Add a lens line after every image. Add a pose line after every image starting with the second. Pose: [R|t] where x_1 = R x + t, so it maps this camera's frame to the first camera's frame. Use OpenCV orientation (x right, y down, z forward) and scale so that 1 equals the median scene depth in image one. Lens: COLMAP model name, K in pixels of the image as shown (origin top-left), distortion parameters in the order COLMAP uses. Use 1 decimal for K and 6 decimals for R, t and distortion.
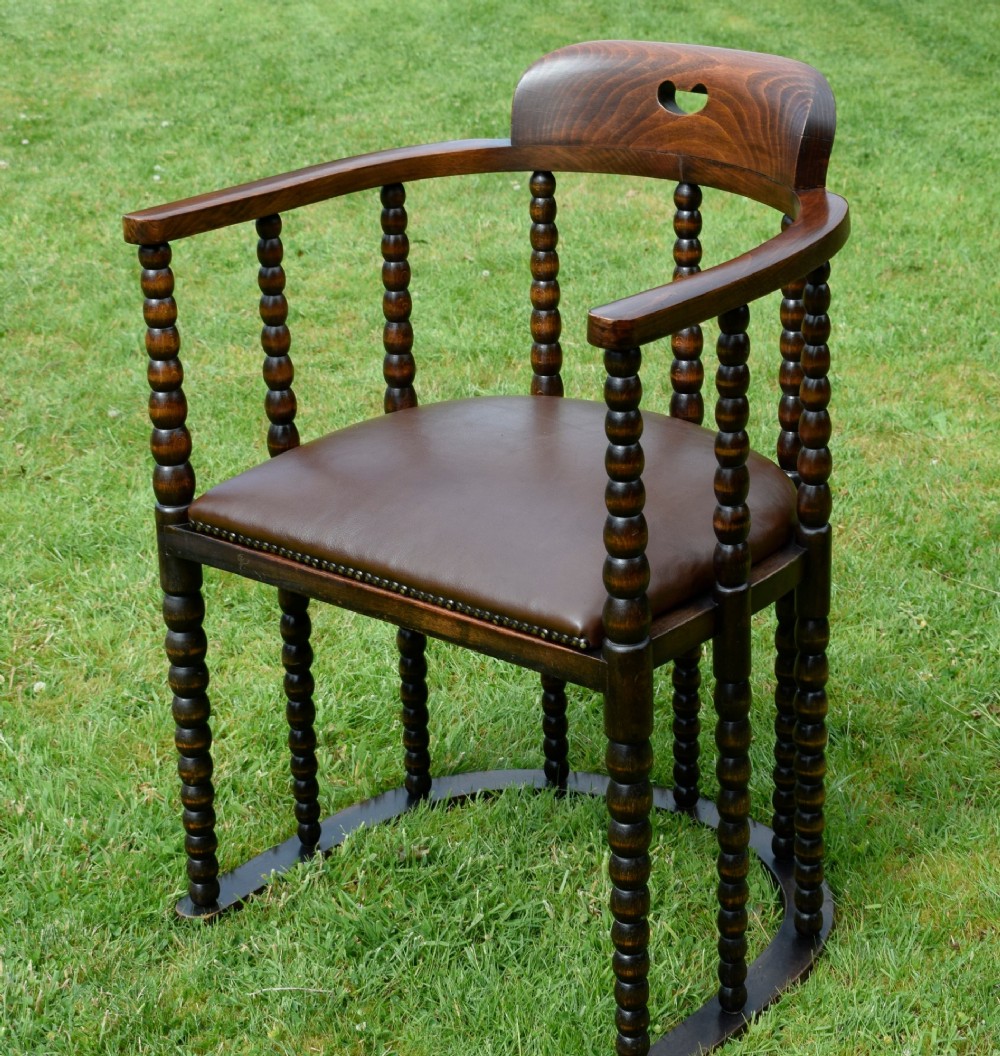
lens RADIAL K [[2530.1, 0, 531.6], [0, 2530.1, 538.6], [0, 0, 1]] dist [-0.038375, 0.000000]
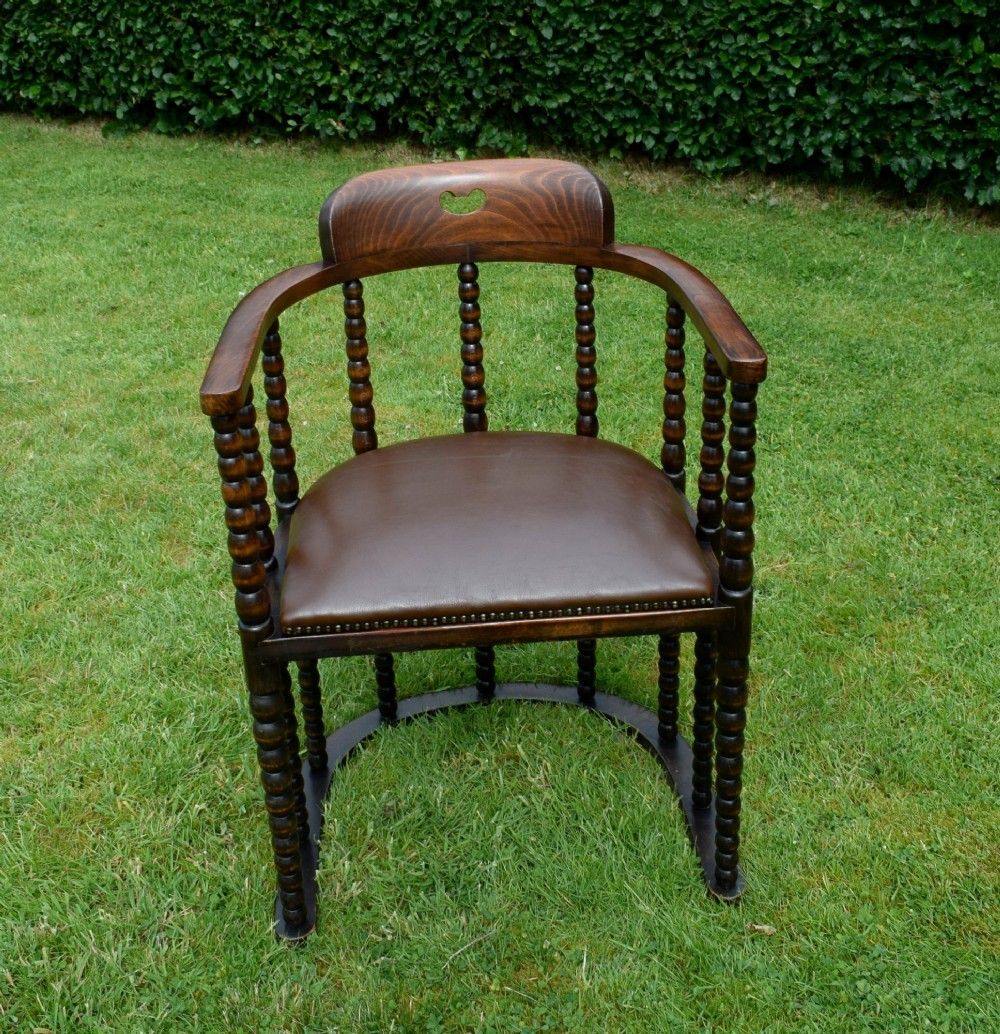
lens RADIAL K [[1412.4, 0, 494.1], [0, 1412.4, 444.9], [0, 0, 1]] dist [-0.014691, 0.000000]
pose [[0.725665, -0.290558, 0.623687, -0.424325], [0.274650, 0.953434, 0.124621, -0.135949], [-0.630855, 0.080863, 0.771676, 0.405903]]
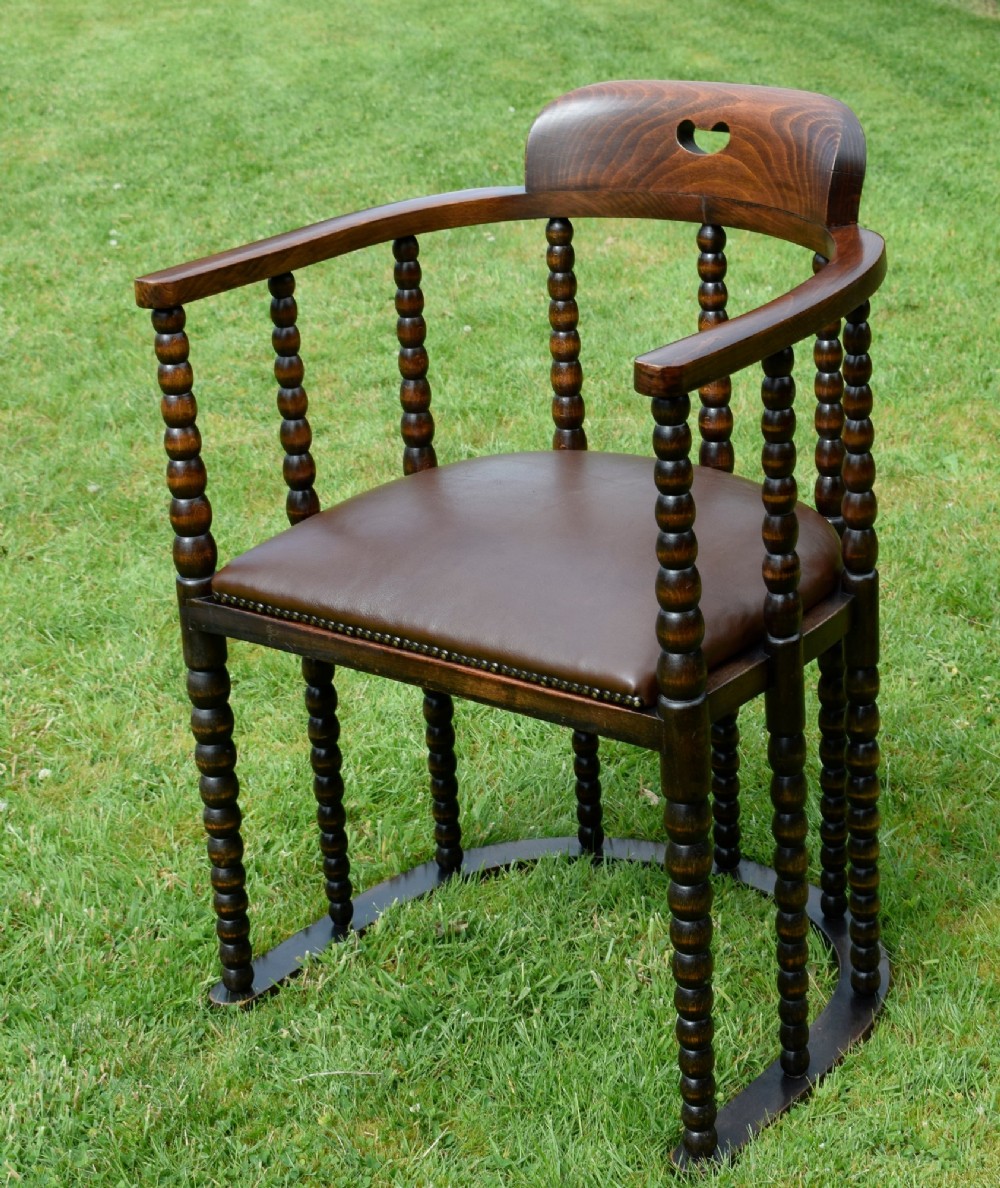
lens RADIAL K [[2638.2, 0, 553.6], [0, 2638.2, 602.5], [0, 0, 1]] dist [-0.037169, 0.000000]
pose [[0.998823, -0.040270, 0.027037, -0.031254], [0.040304, 0.999187, -0.000721, 0.002409], [-0.026986, 0.001810, 0.999634, -0.008919]]
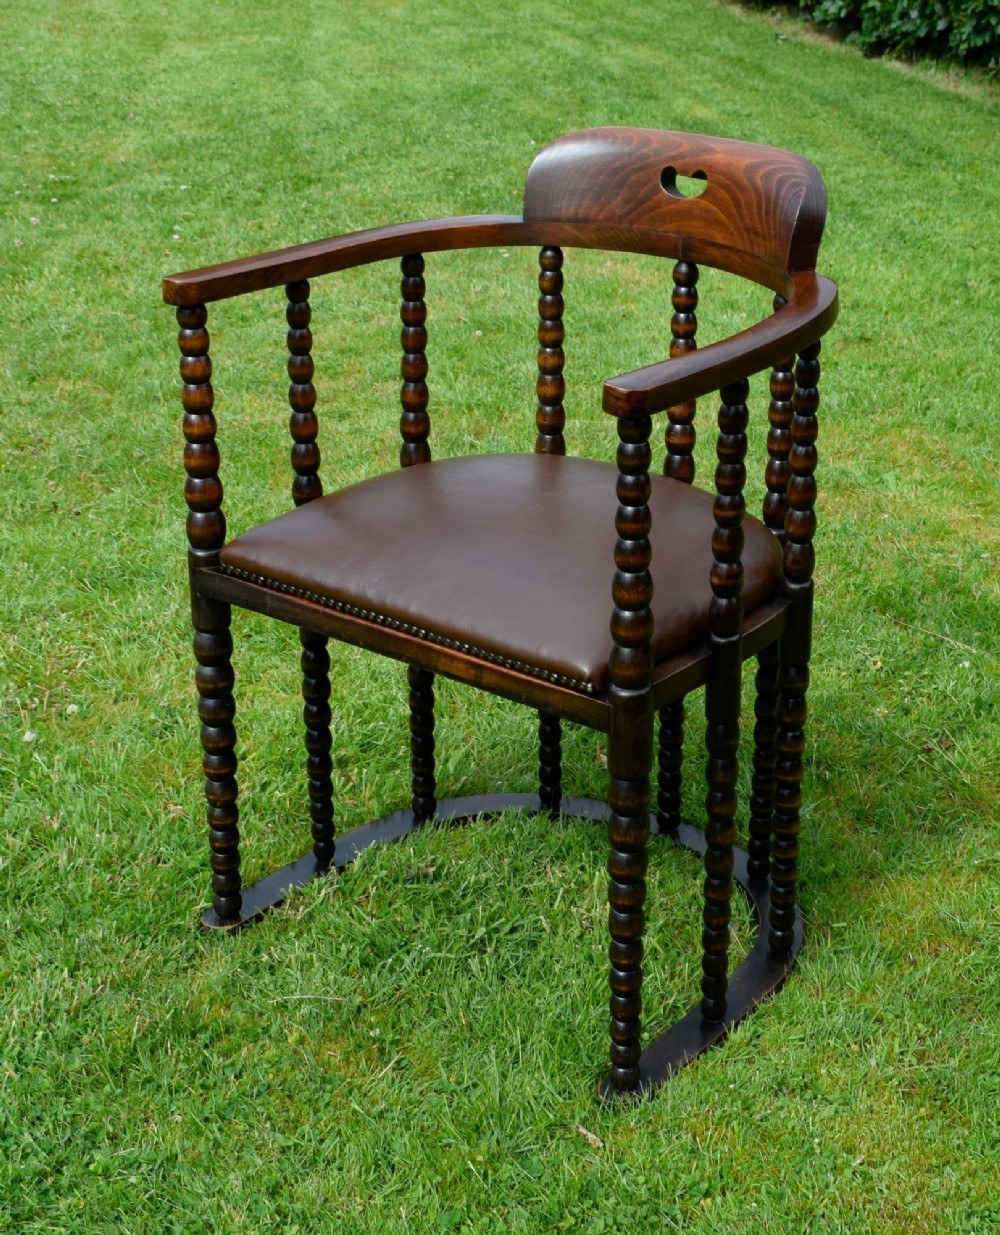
lens RADIAL K [[2227.6, 0, 644.5], [0, 2227.6, 657.8], [0, 0, 1]] dist [-0.037870, 0.000000]
pose [[0.997539, 0.017235, 0.067964, -0.017889], [-0.020068, 0.998948, 0.041229, -0.009350], [-0.067182, -0.042491, 0.996836, 0.039871]]
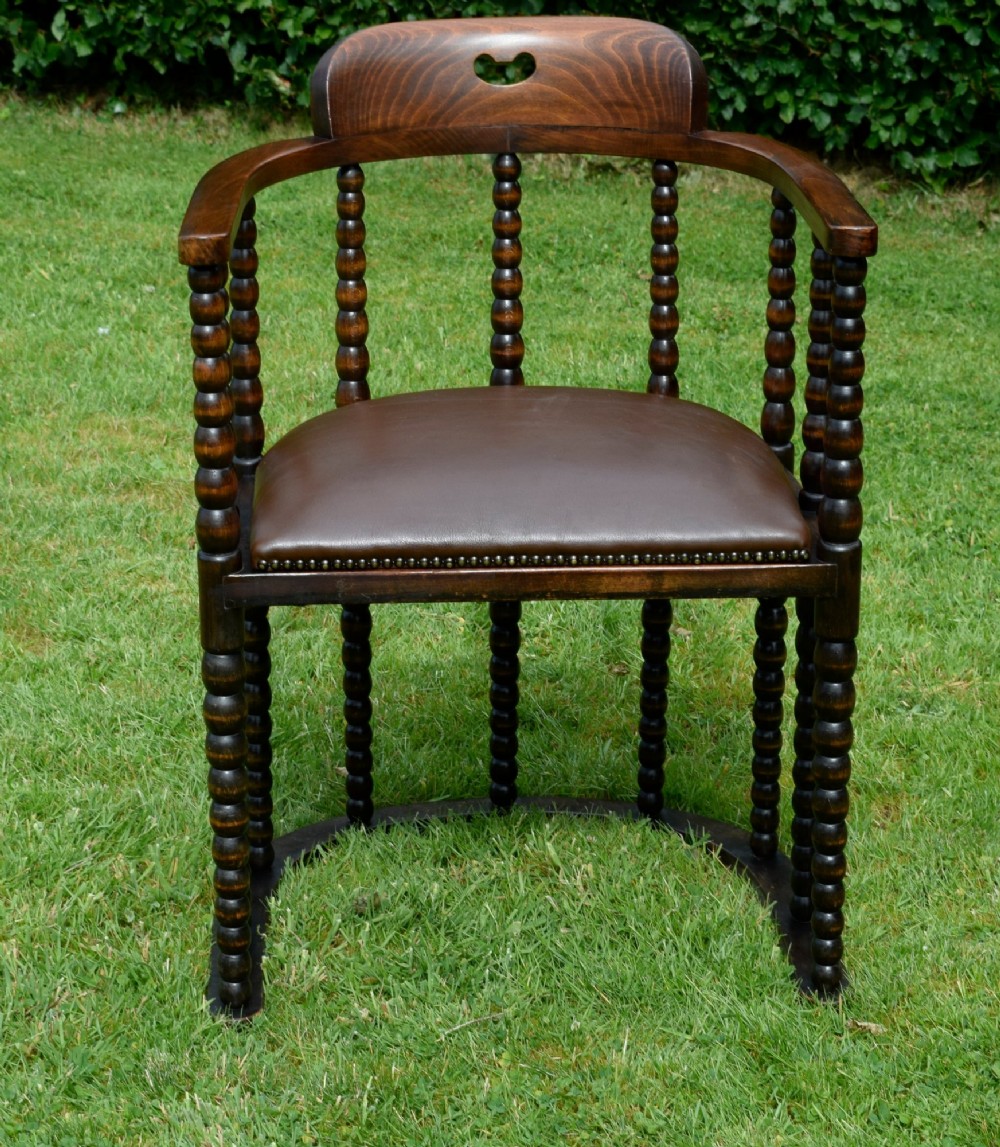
lens RADIAL K [[3175.8, 0, 448.5], [0, 3175.8, 579.7], [0, 0, 1]] dist [-0.013998, 0.000000]
pose [[0.750375, -0.191858, 0.632557, -0.768845], [0.232977, 0.972306, 0.018536, -0.005963], [-0.618595, 0.133462, 0.774292, 0.065443]]
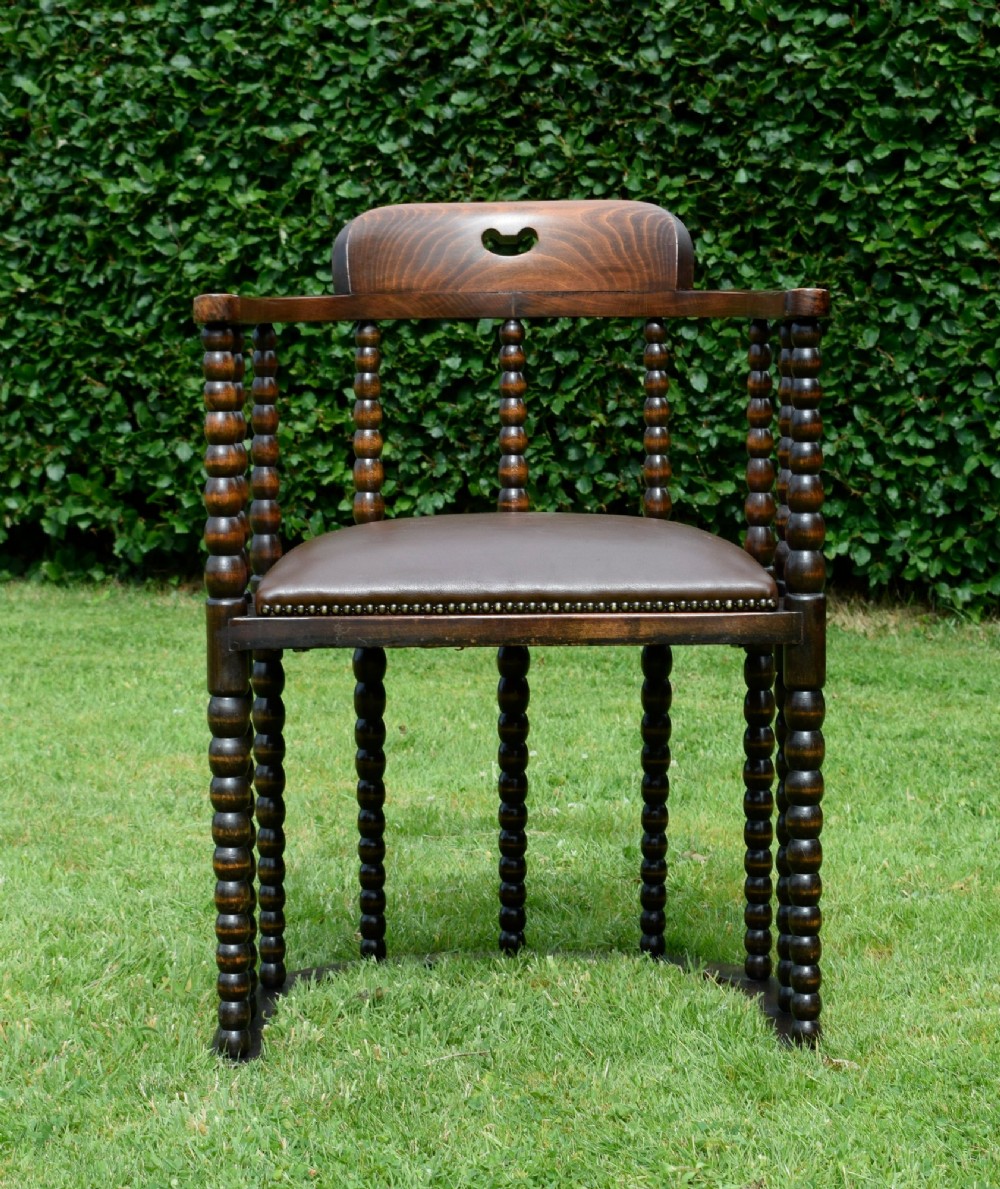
lens RADIAL K [[3096.6, 0, 557.2], [0, 3096.6, 574.9], [0, 0, 1]] dist [-0.018935, 0.000000]
pose [[0.755510, -0.033901, 0.654259, -0.790561], [0.229335, 0.949159, -0.215644, 0.252471], [-0.613686, 0.312965, 0.724874, 0.052107]]
